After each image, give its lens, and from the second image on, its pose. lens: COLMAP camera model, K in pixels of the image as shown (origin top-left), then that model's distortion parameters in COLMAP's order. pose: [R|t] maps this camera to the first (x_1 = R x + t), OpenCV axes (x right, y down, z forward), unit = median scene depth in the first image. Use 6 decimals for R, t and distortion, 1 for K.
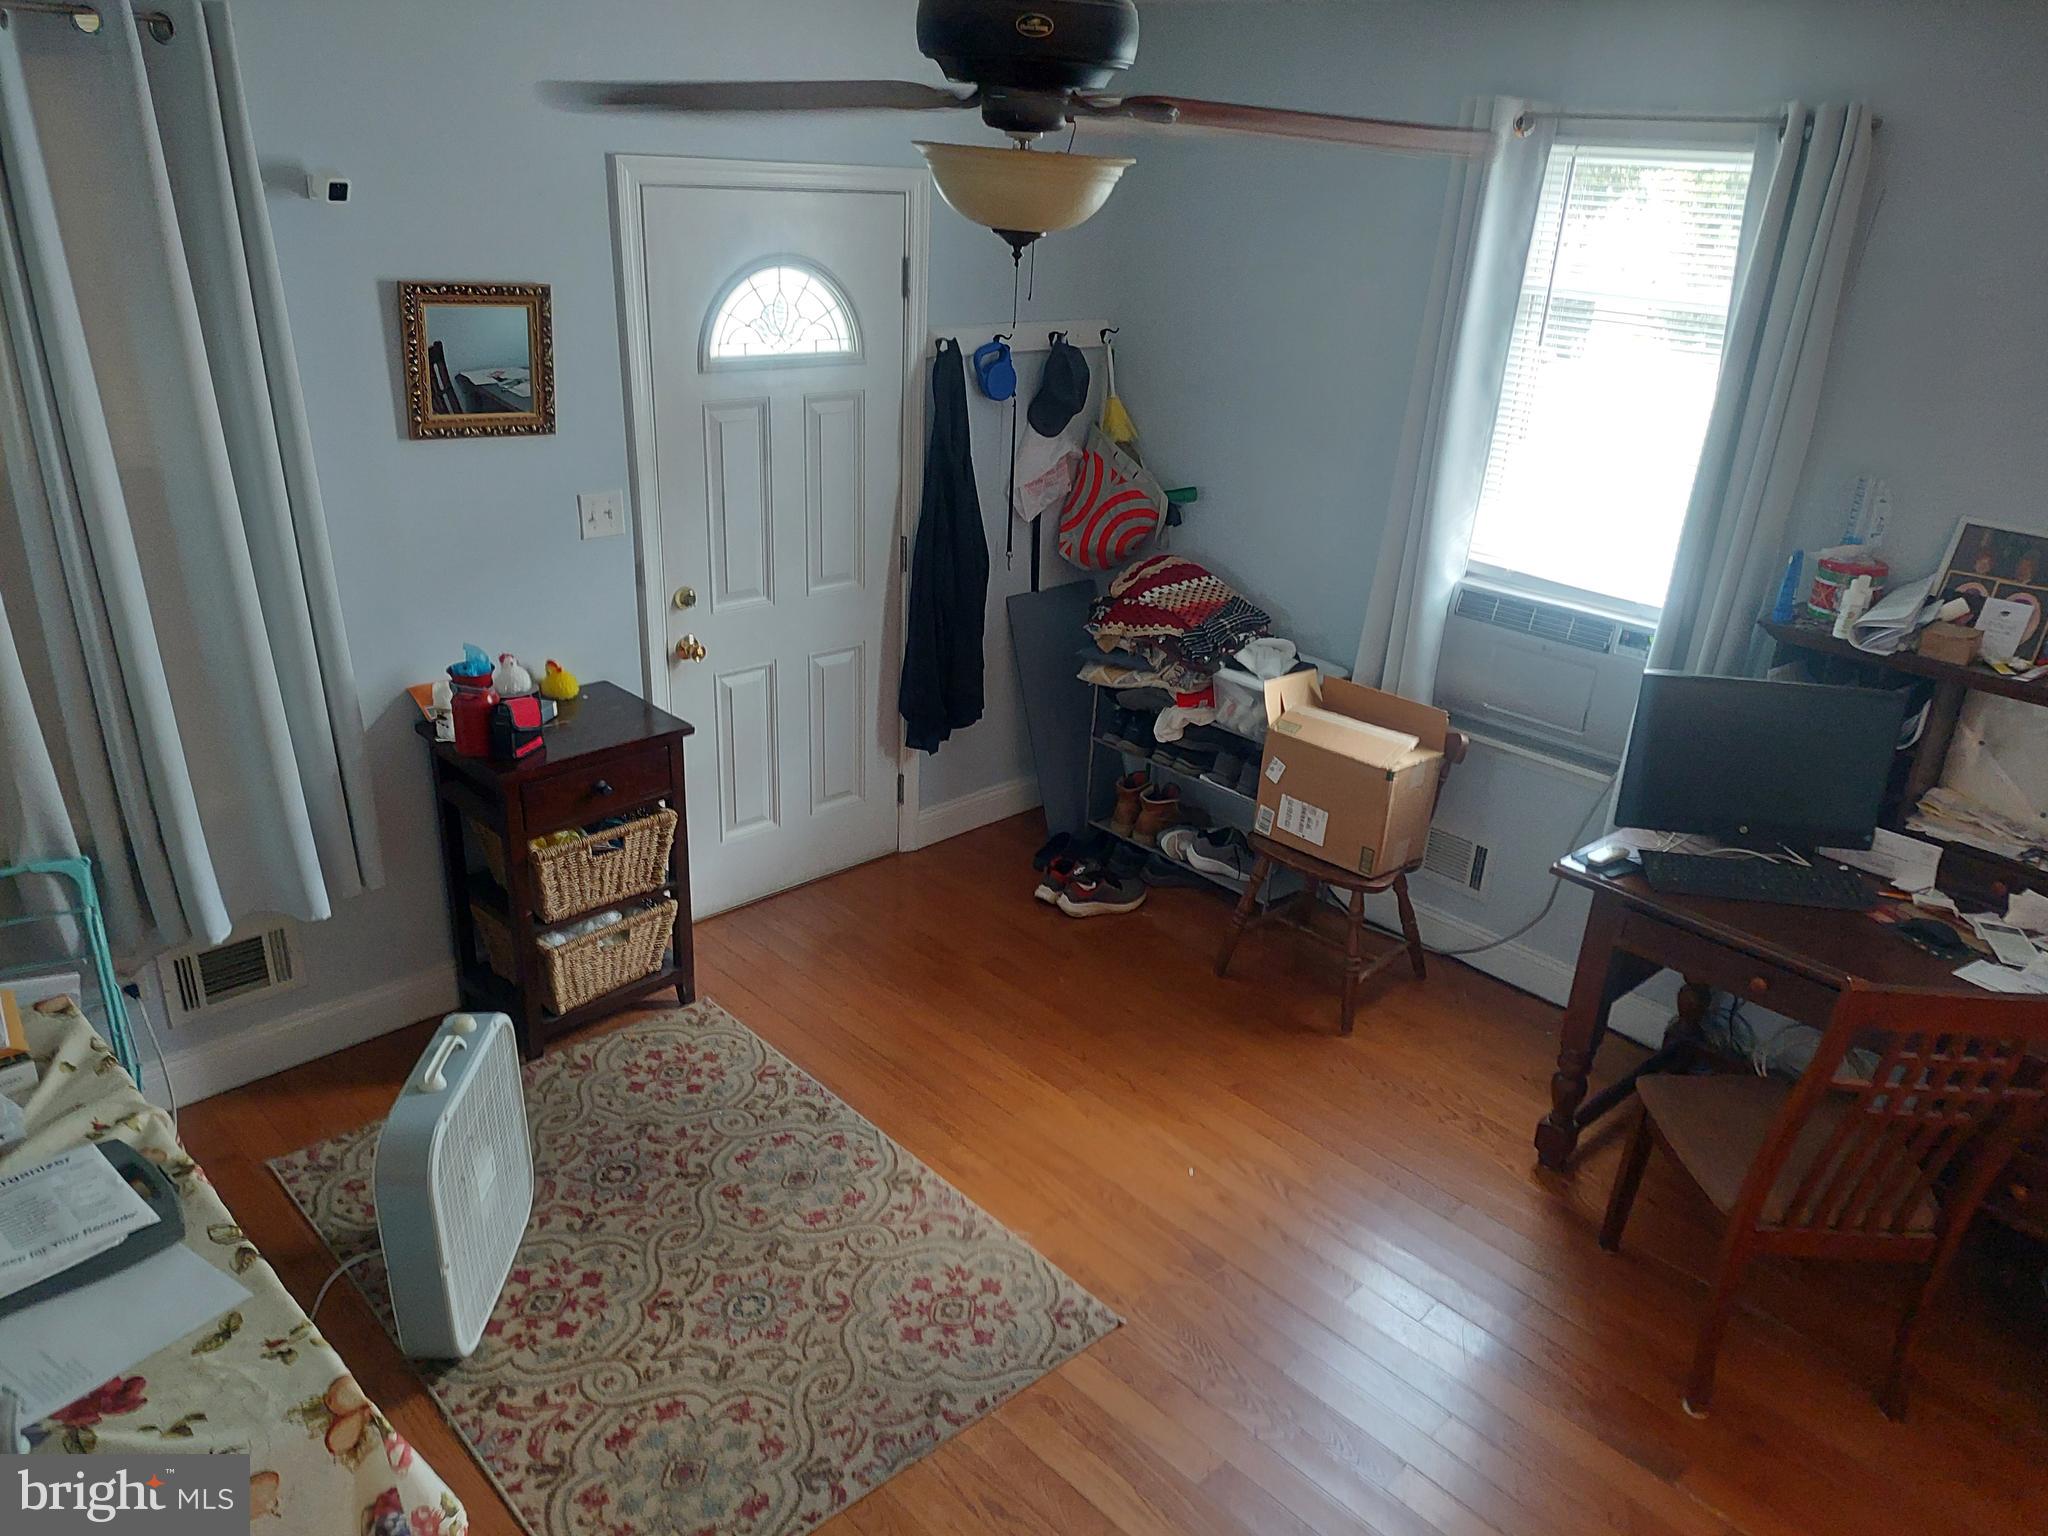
lens RADIAL K [[1456.8, 0, 1024.1], [0, 1456.8, 782.4], [0, 0, 1]] dist [0.037301, -0.005923]
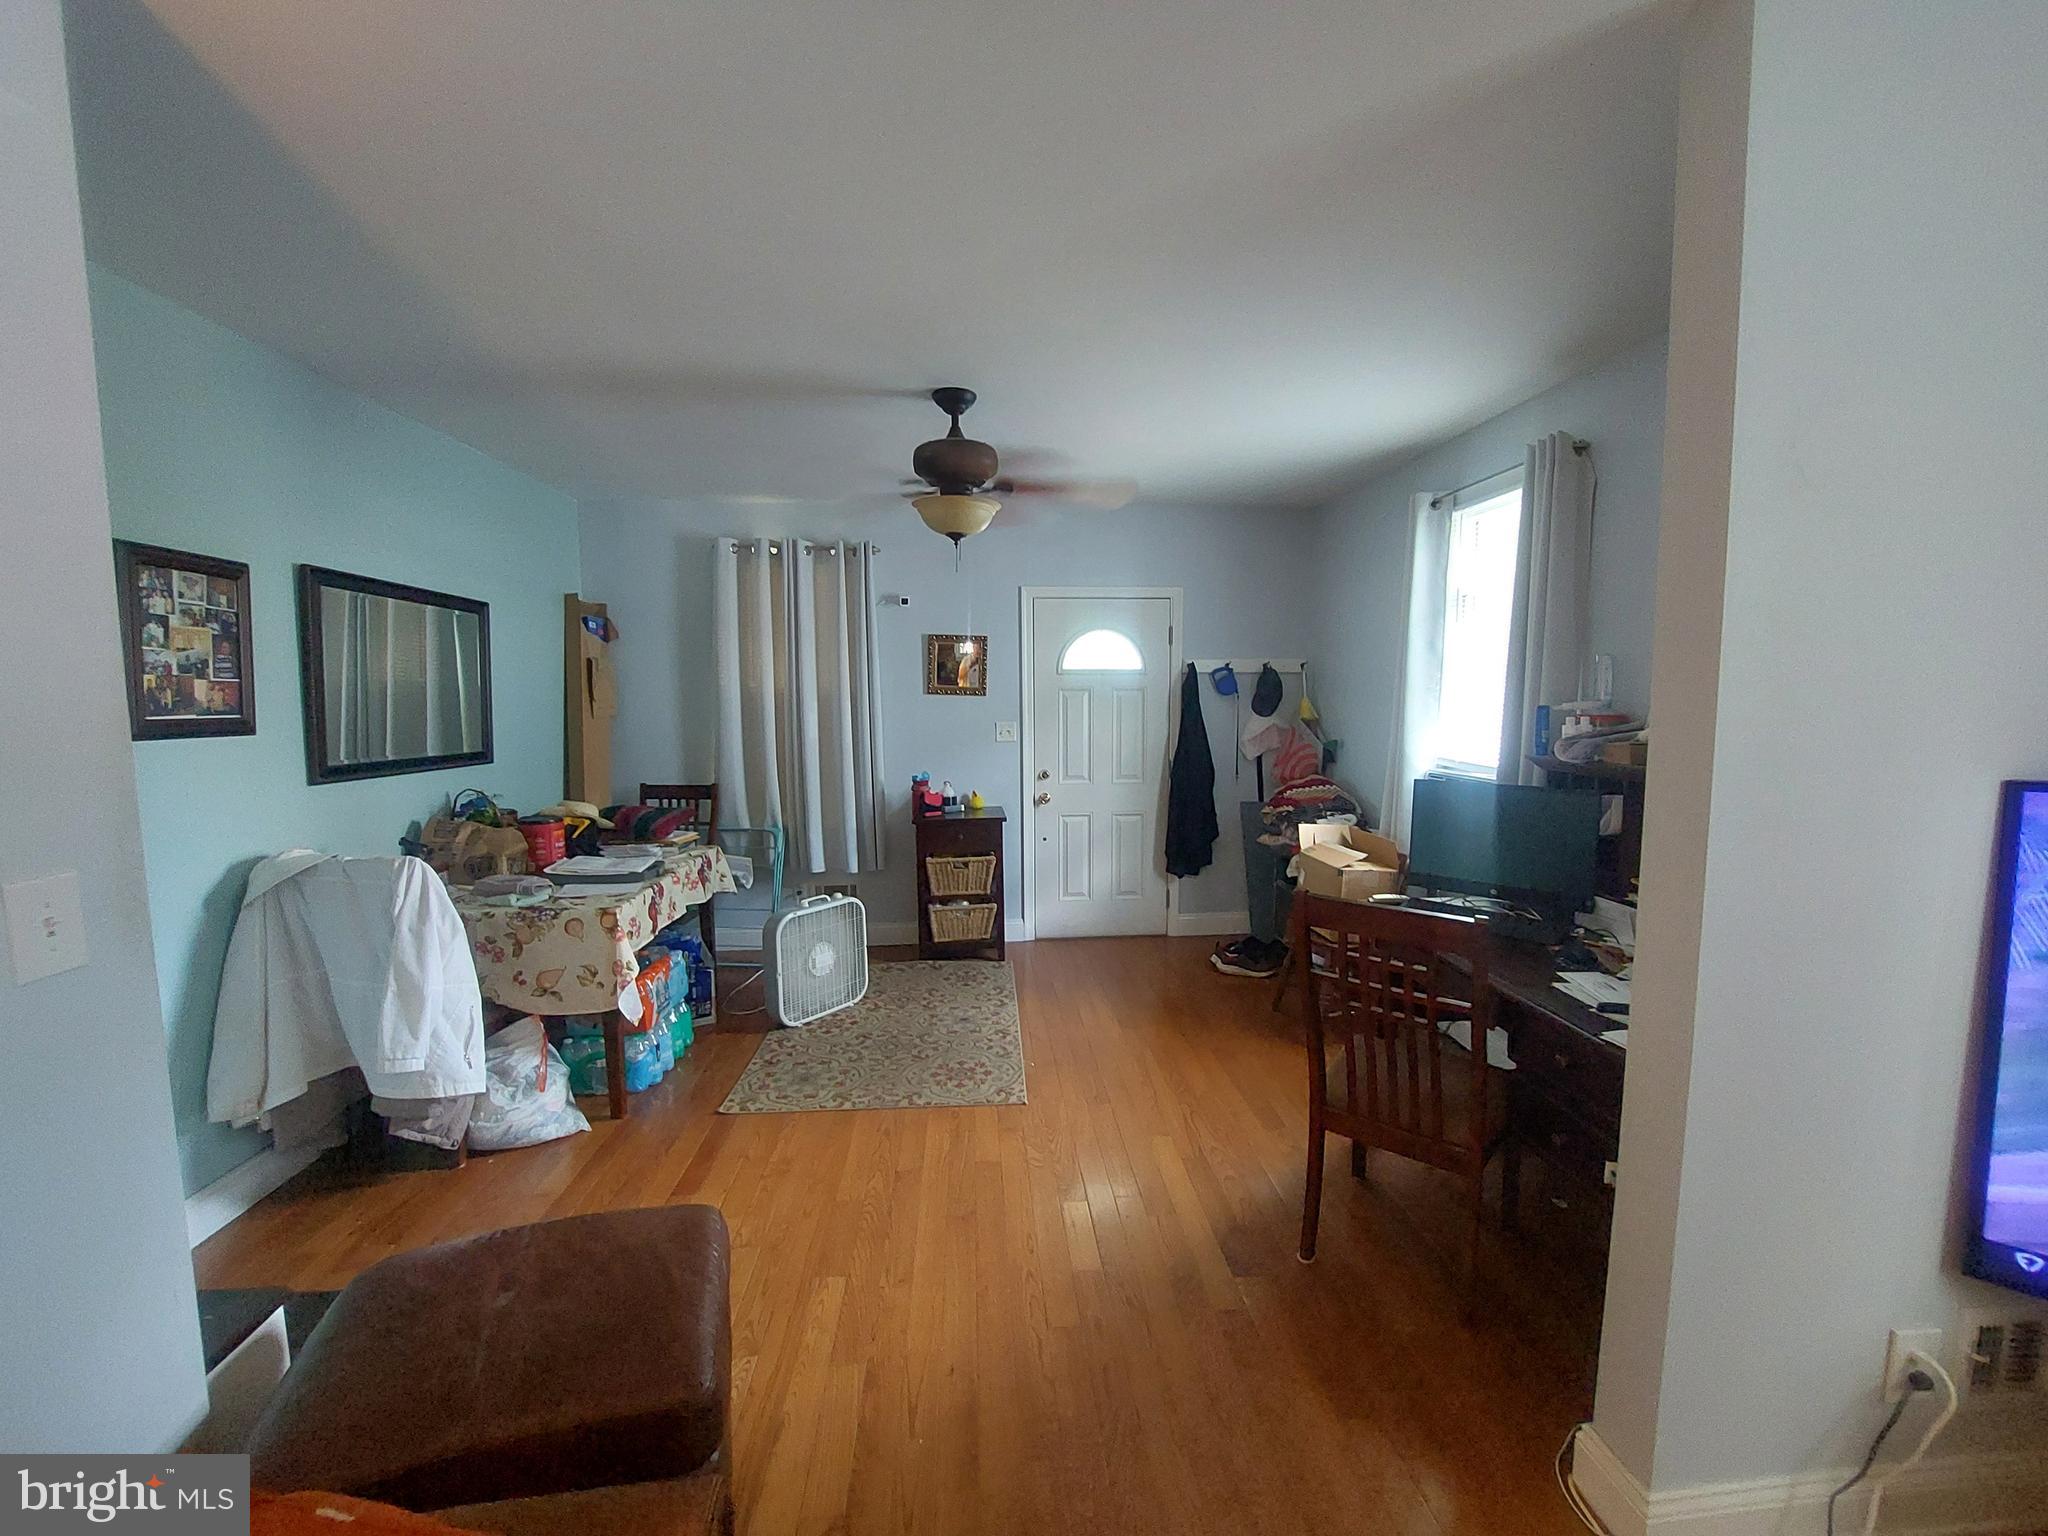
lens RADIAL K [[812.0, 0, 1036.8], [0, 812.0, 765.1], [0, 0, 1]] dist [-0.023402, -0.000009]
pose [[0.771929, 0.001571, -0.635706, 0.527867], [-0.212047, 0.943362, -0.255154, 0.170623], [0.599300, 0.331761, 0.728542, 0.112058]]
